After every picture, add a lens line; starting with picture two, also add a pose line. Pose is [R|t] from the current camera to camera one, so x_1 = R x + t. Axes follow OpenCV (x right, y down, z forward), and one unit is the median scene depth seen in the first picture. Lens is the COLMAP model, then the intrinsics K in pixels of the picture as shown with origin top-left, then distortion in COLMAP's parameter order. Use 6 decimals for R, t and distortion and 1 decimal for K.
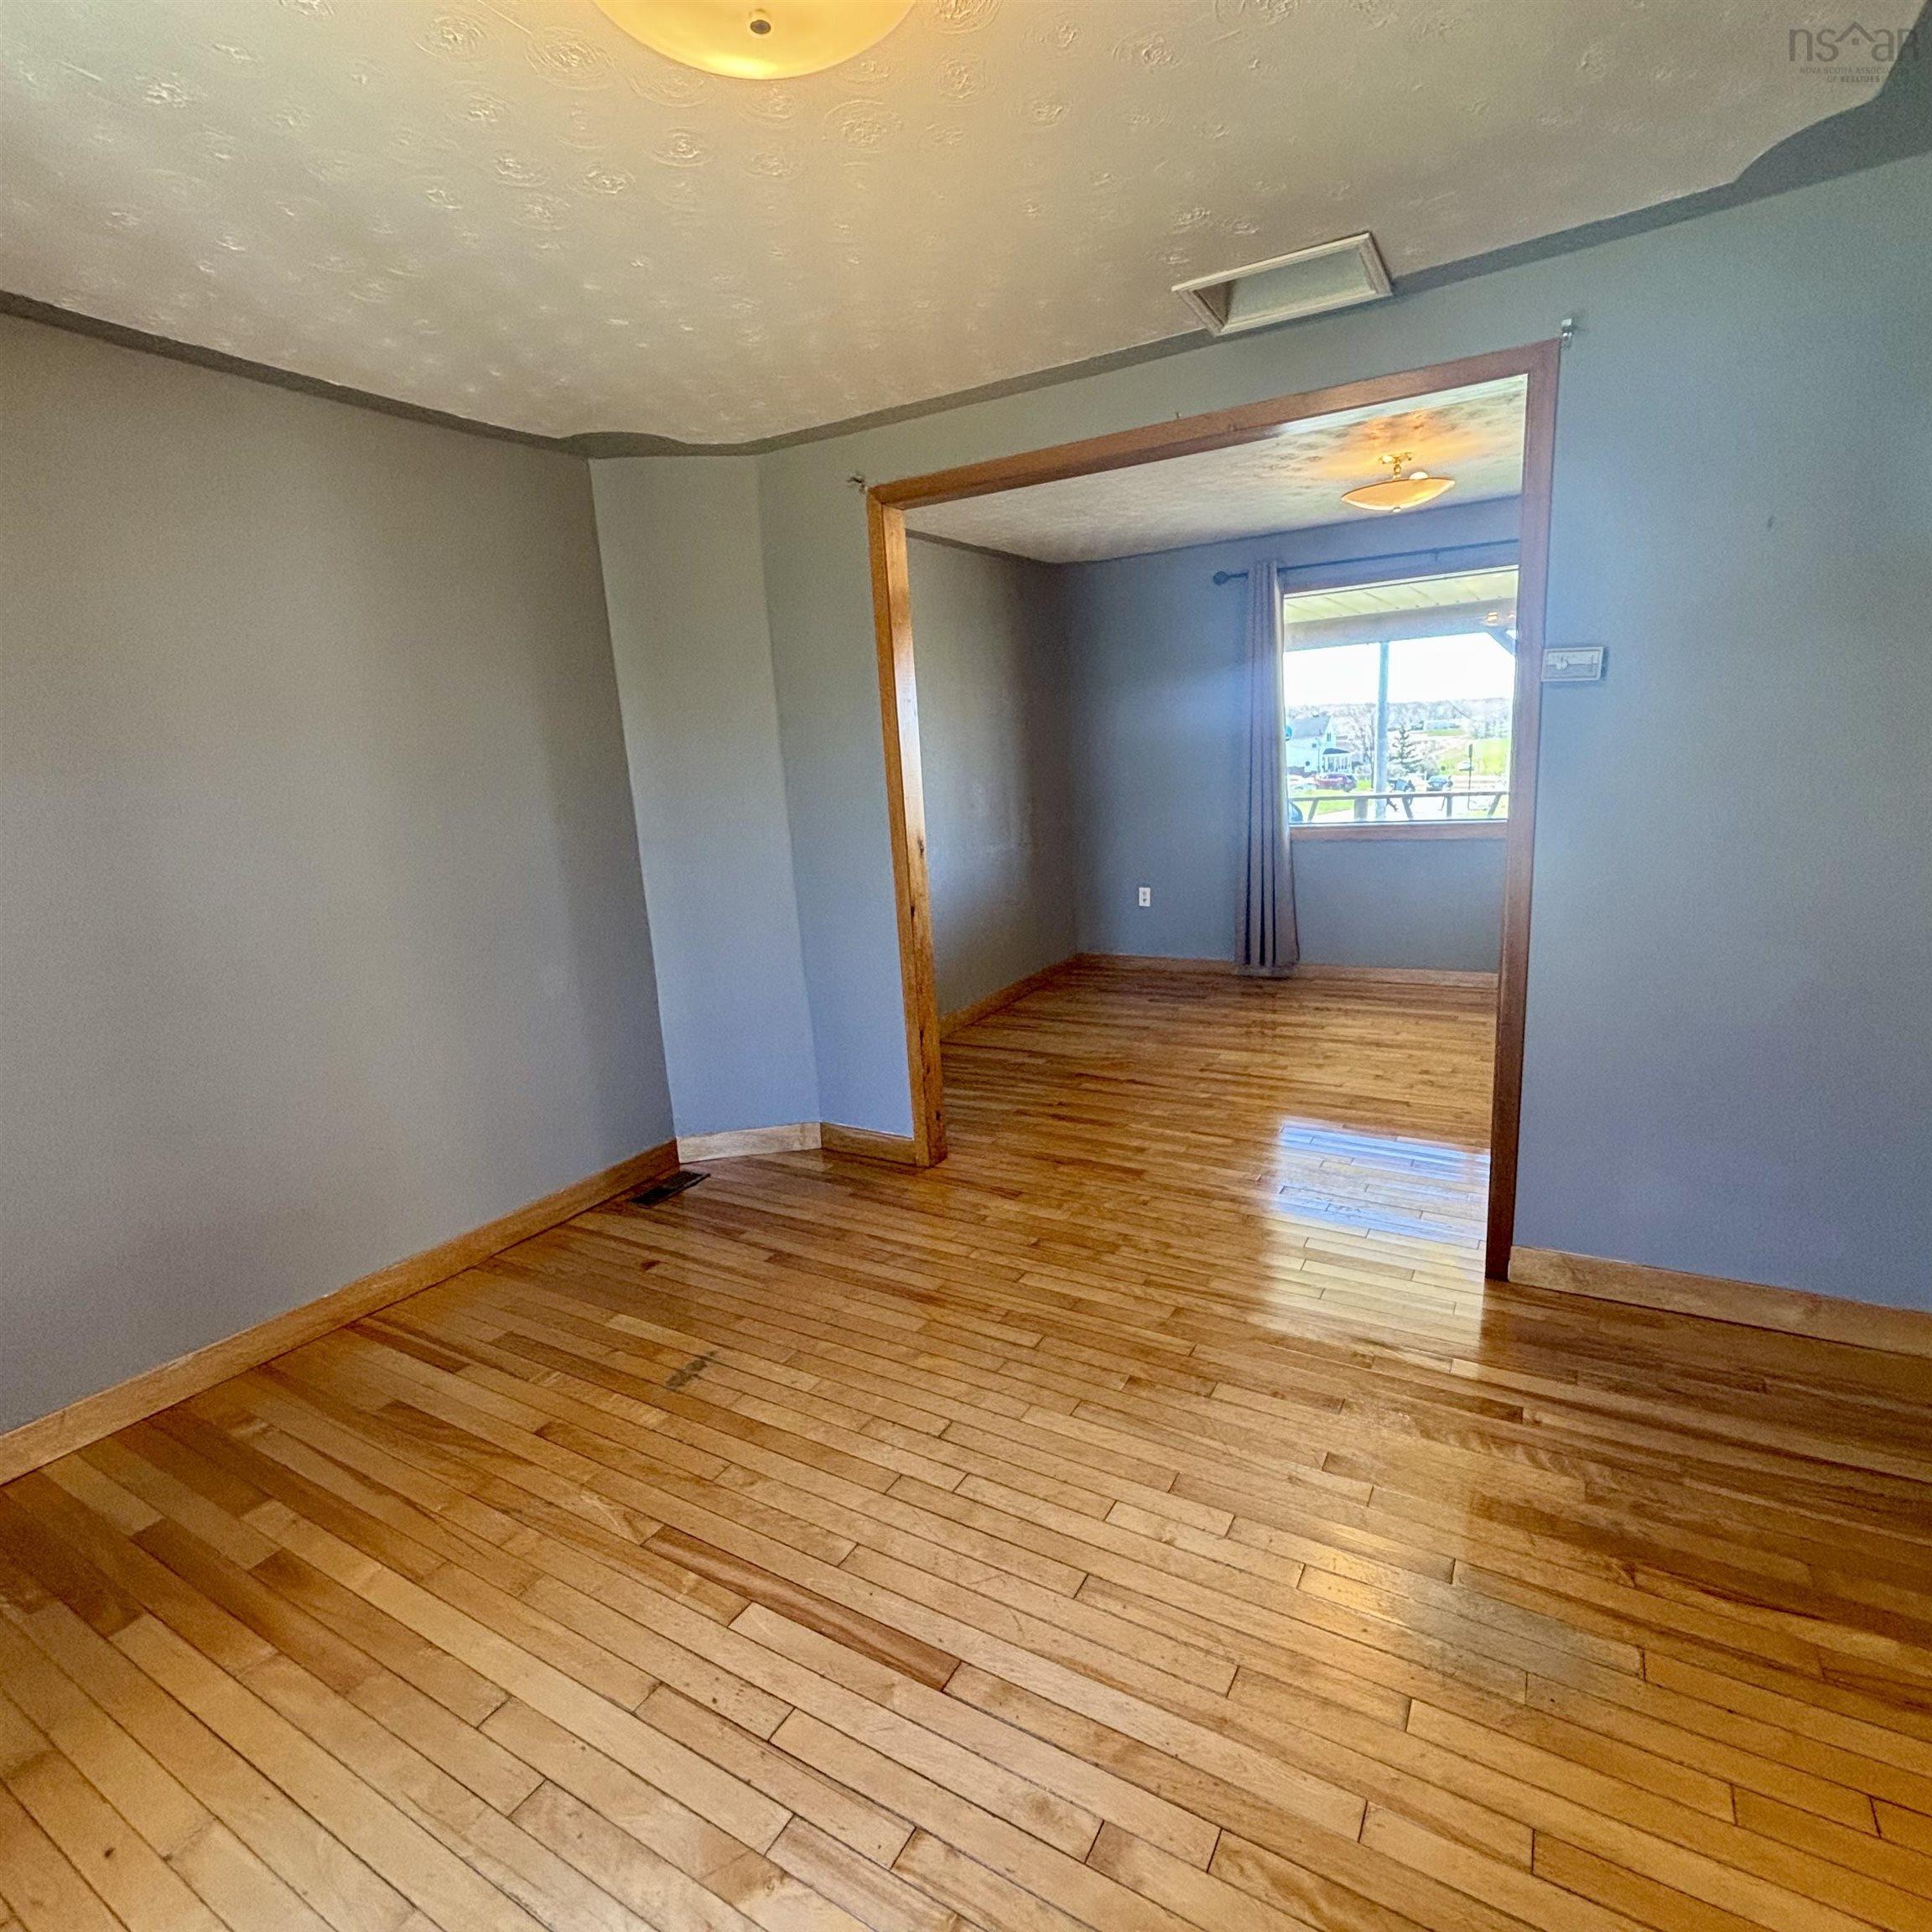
lens RADIAL K [[1037.5, 0, 966.0], [0, 1037.5, 966.0], [0, 0, 1]] dist [0.001756, -0.000722]
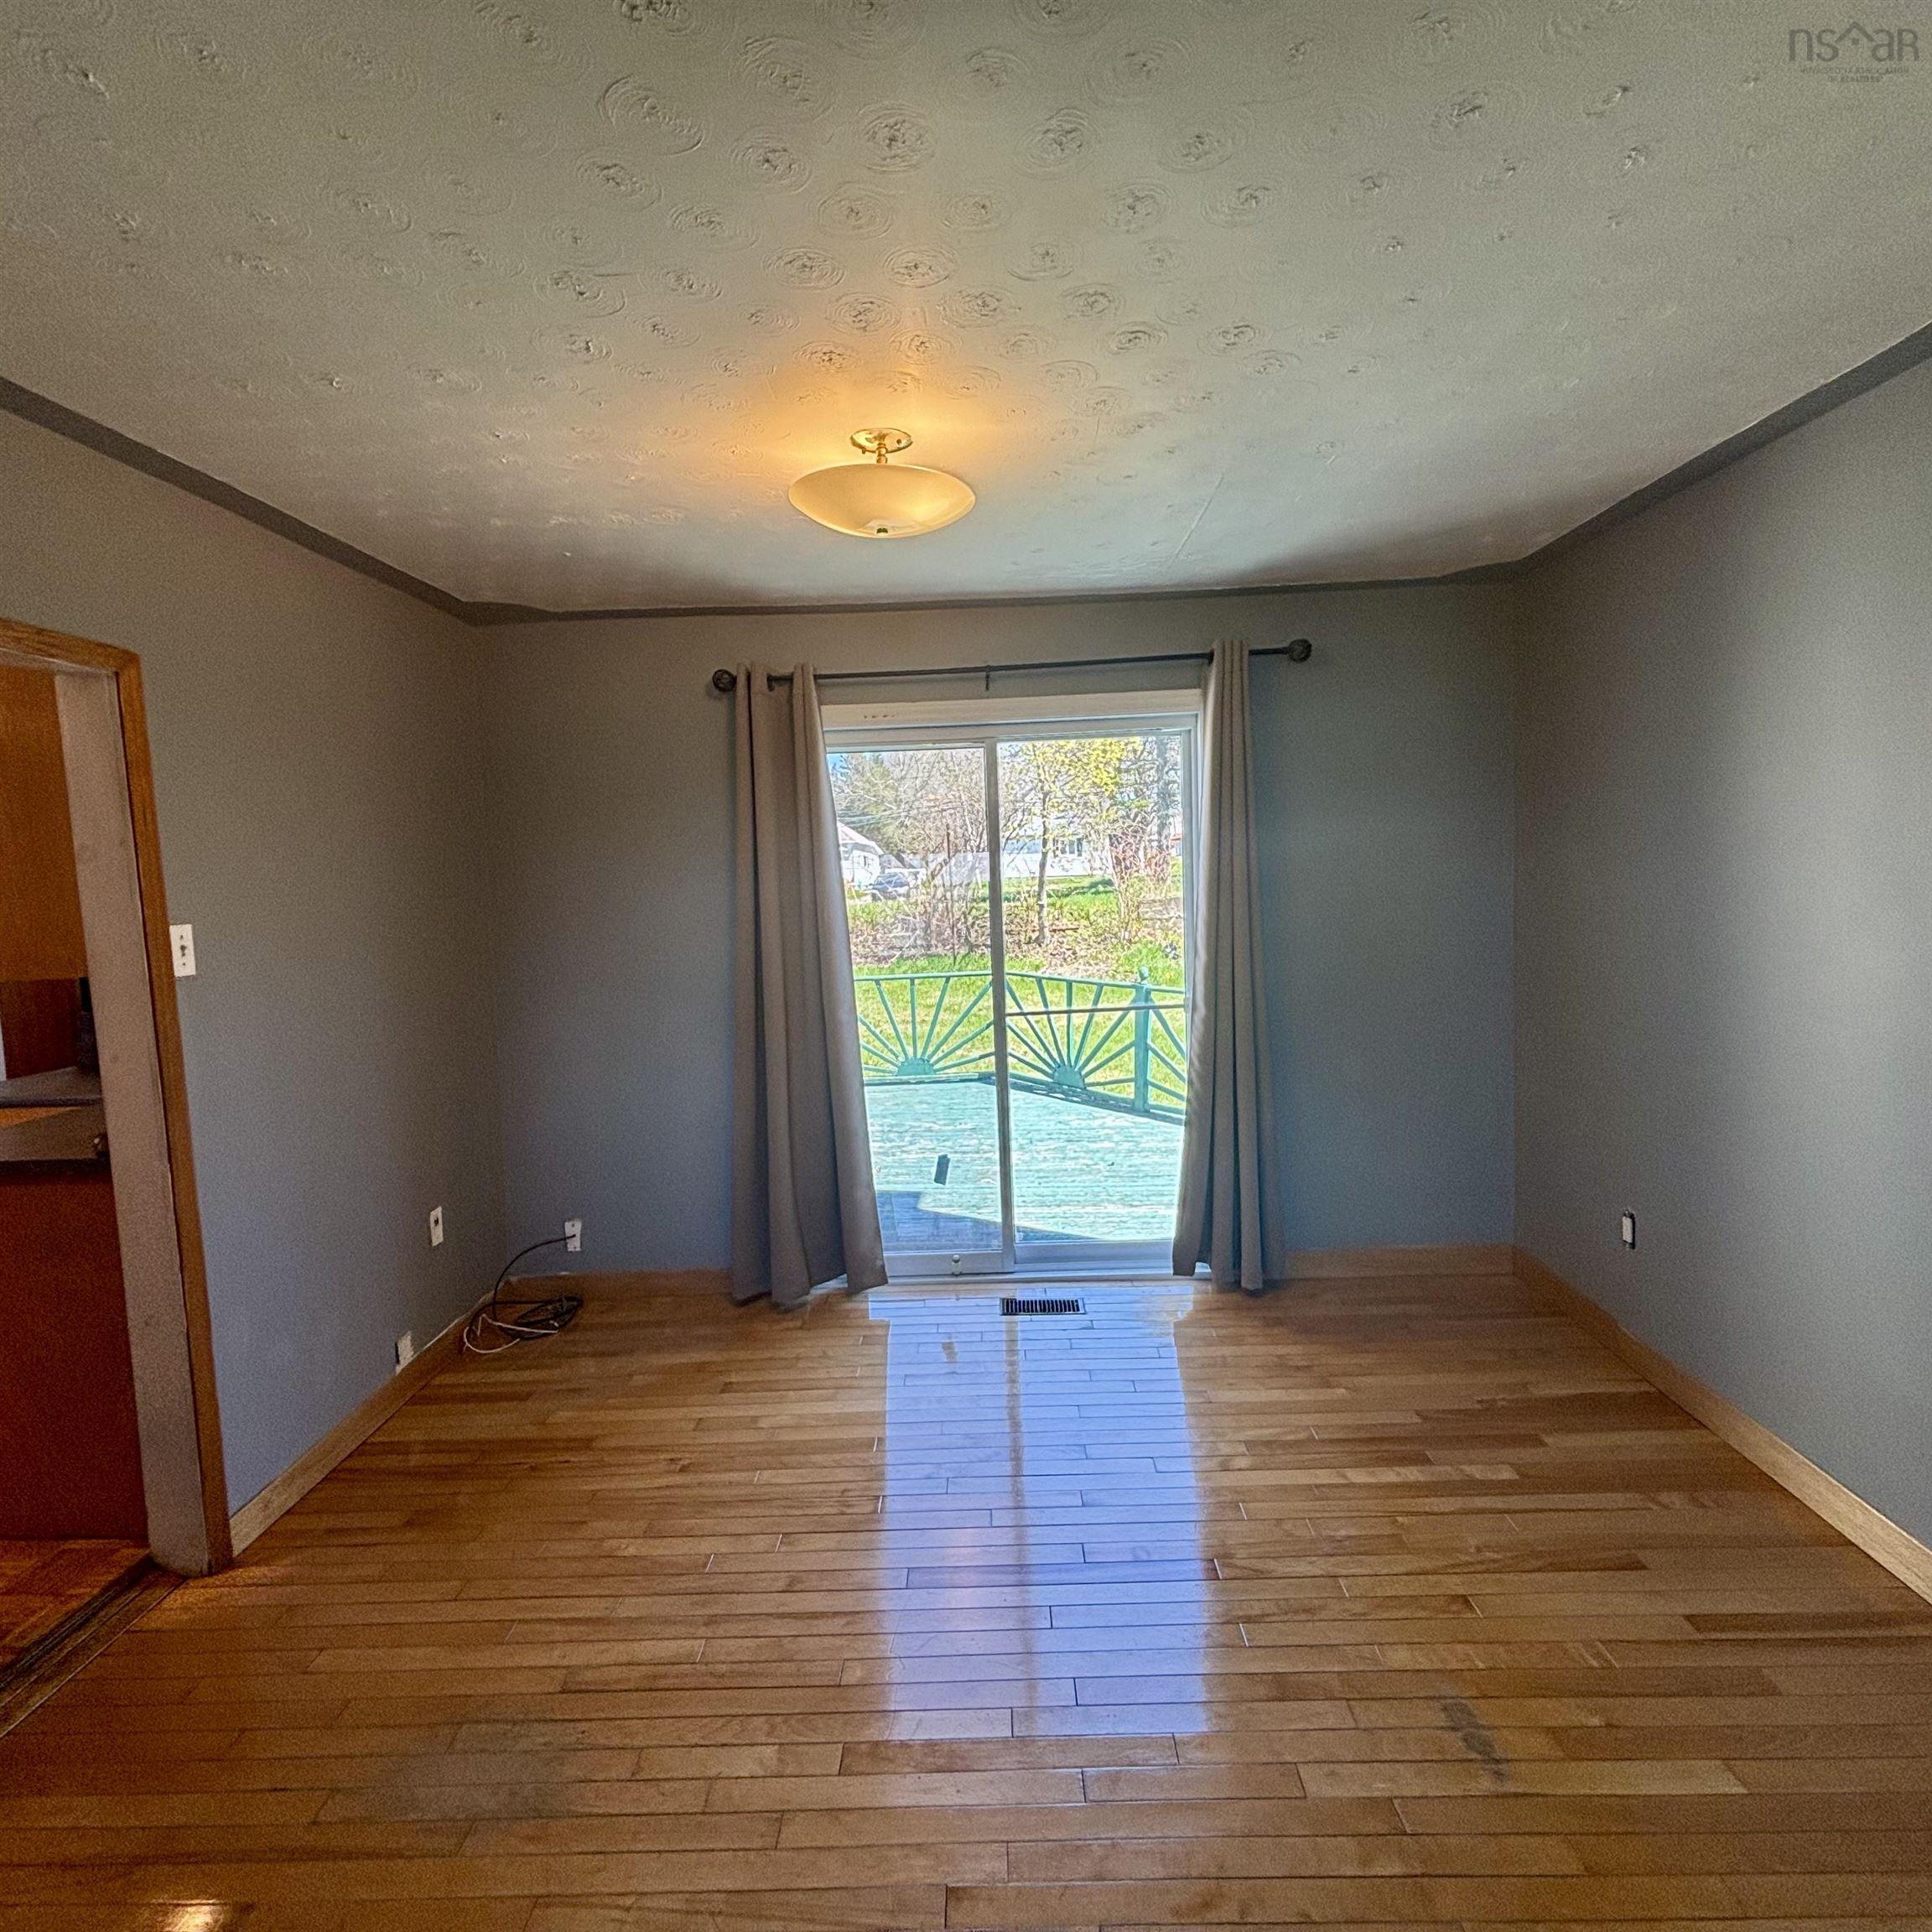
lens RADIAL K [[1049.3, 0, 966.0], [0, 1049.3, 966.0], [0, 0, 1]] dist [0.000846, 0.001246]
pose [[-0.861992, 0.136232, -0.488273, 0.310484], [-0.012185, 0.957365, 0.288623, -0.312888], [0.506775, 0.254740, -0.823582, 1.272603]]
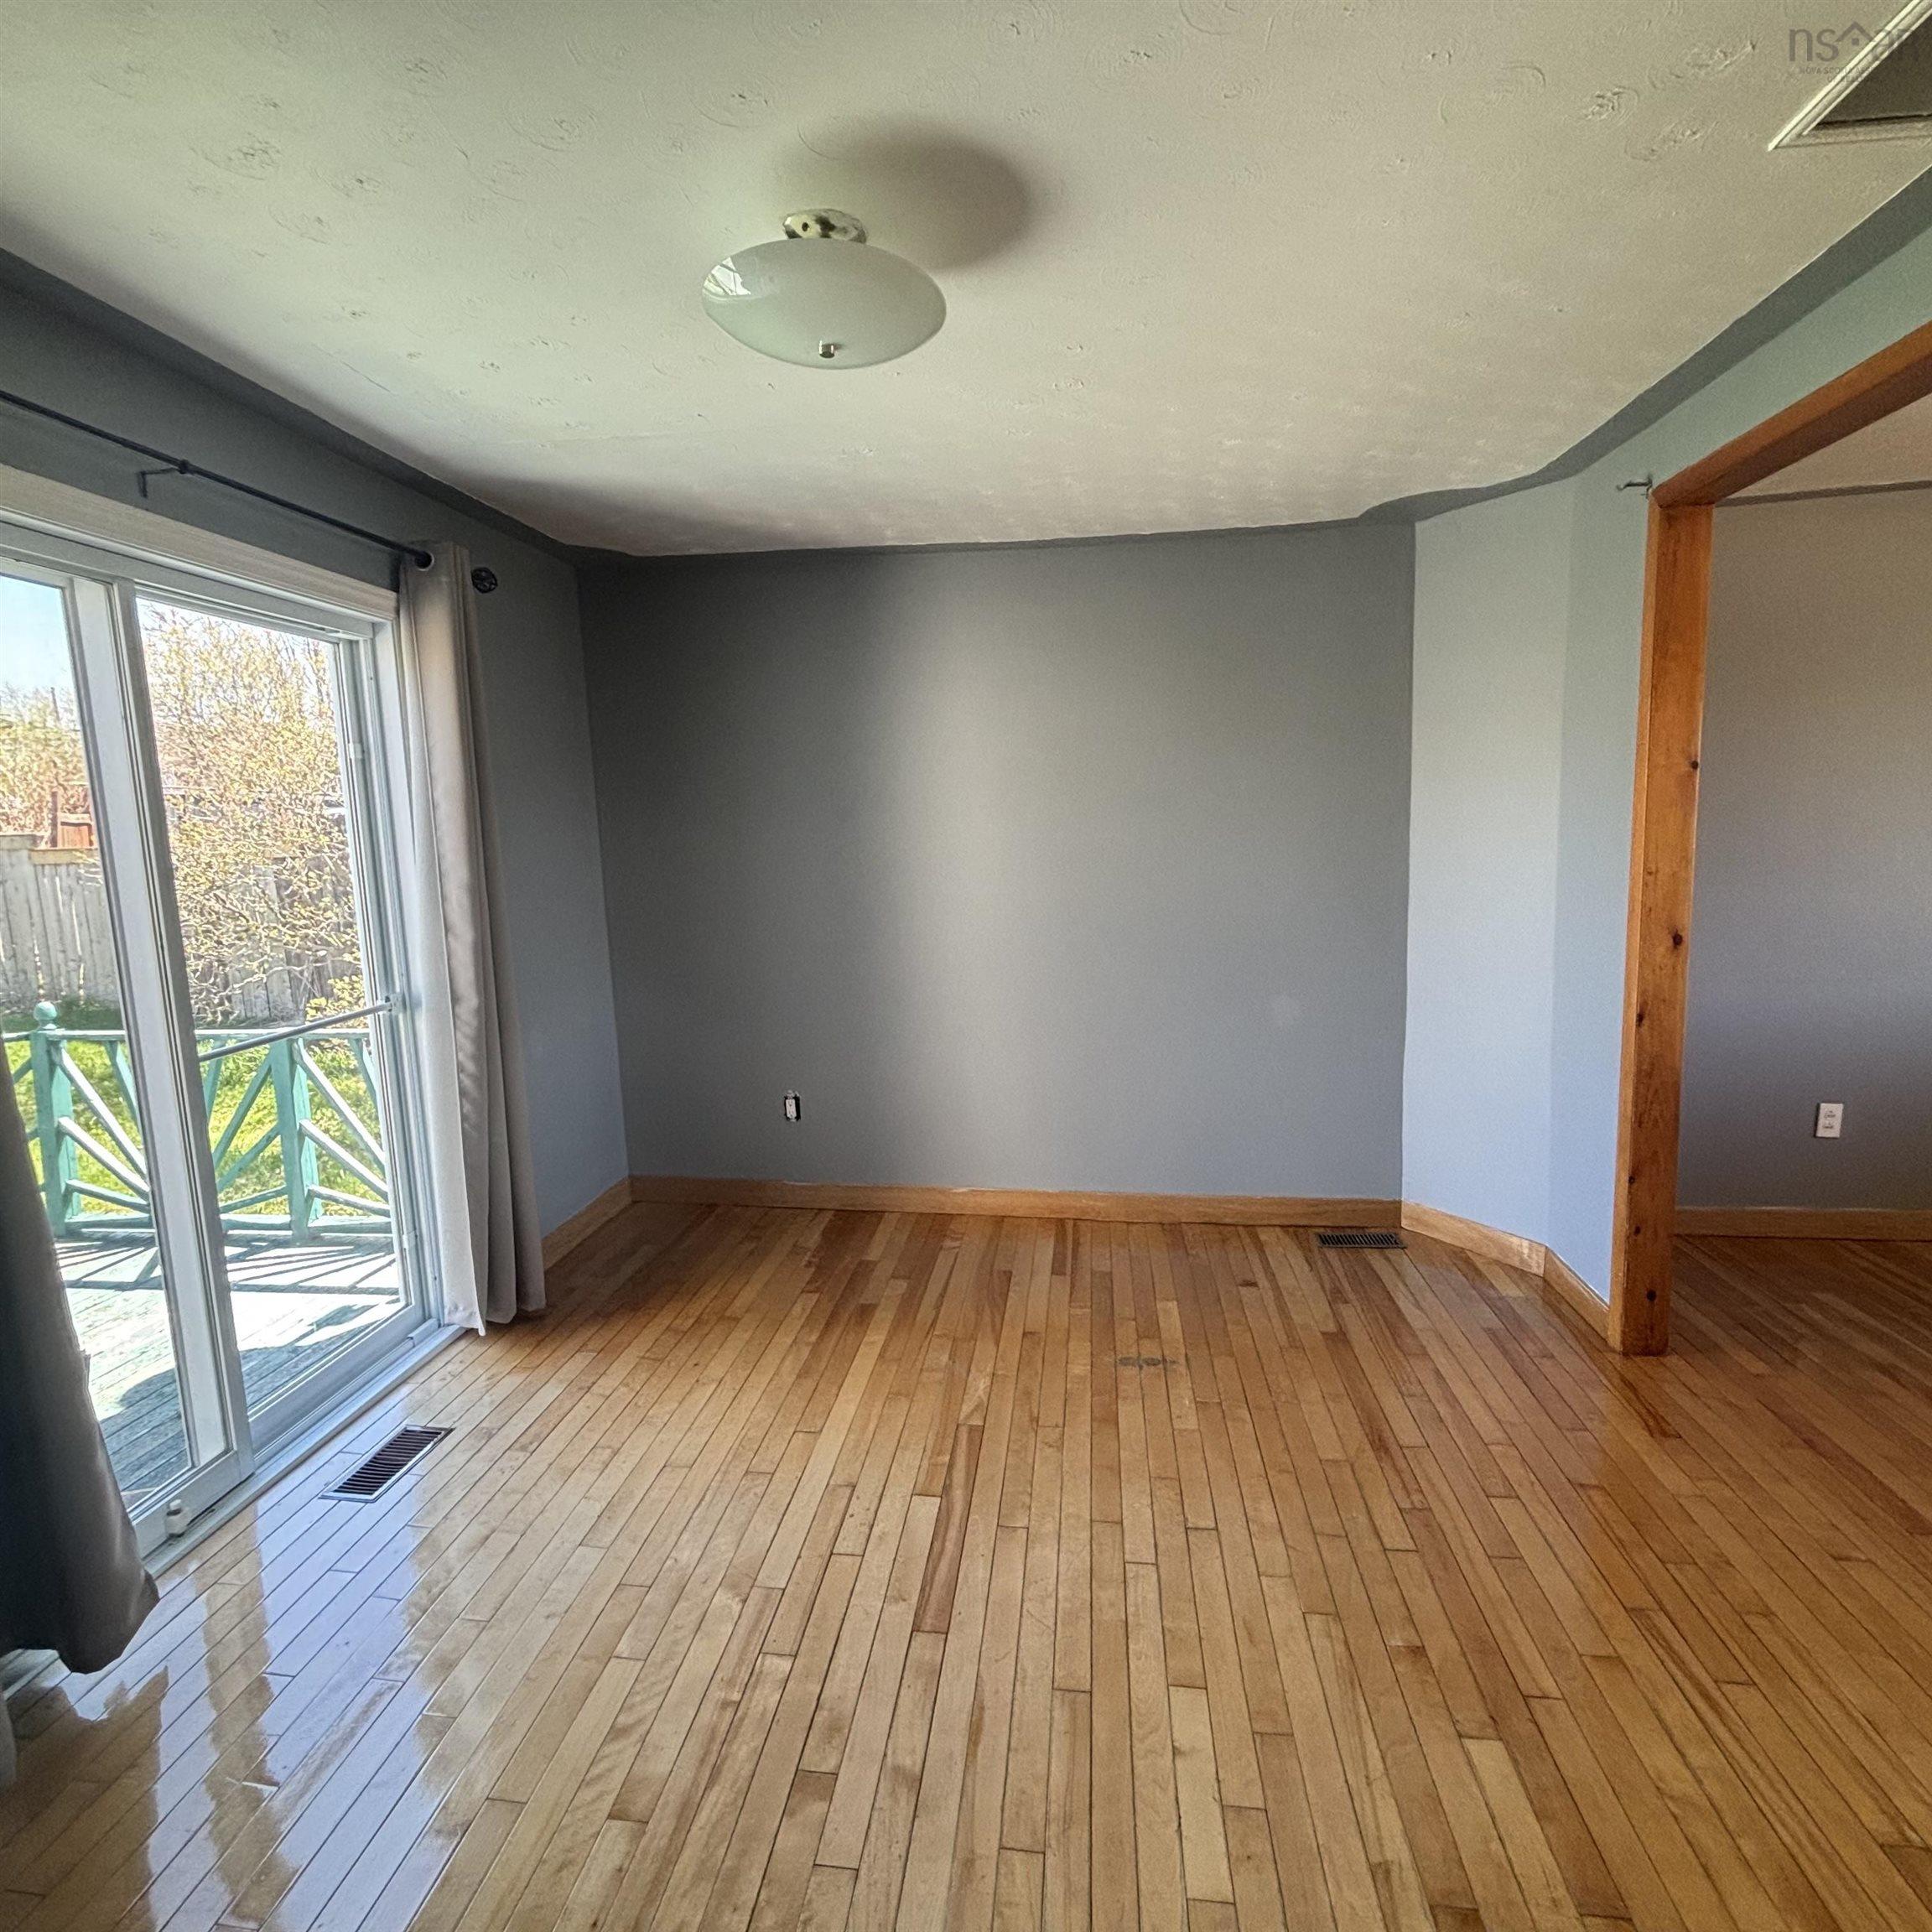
lens RADIAL K [[1037.5, 0, 966.0], [0, 1037.5, 966.0], [0, 0, 1]] dist [0.001756, -0.000722]
pose [[0.411259, 0.169338, -0.895651, 0.586090], [-0.186153, 0.977486, 0.099334, -0.104496], [0.892308, 0.125876, 0.433523, 0.284222]]
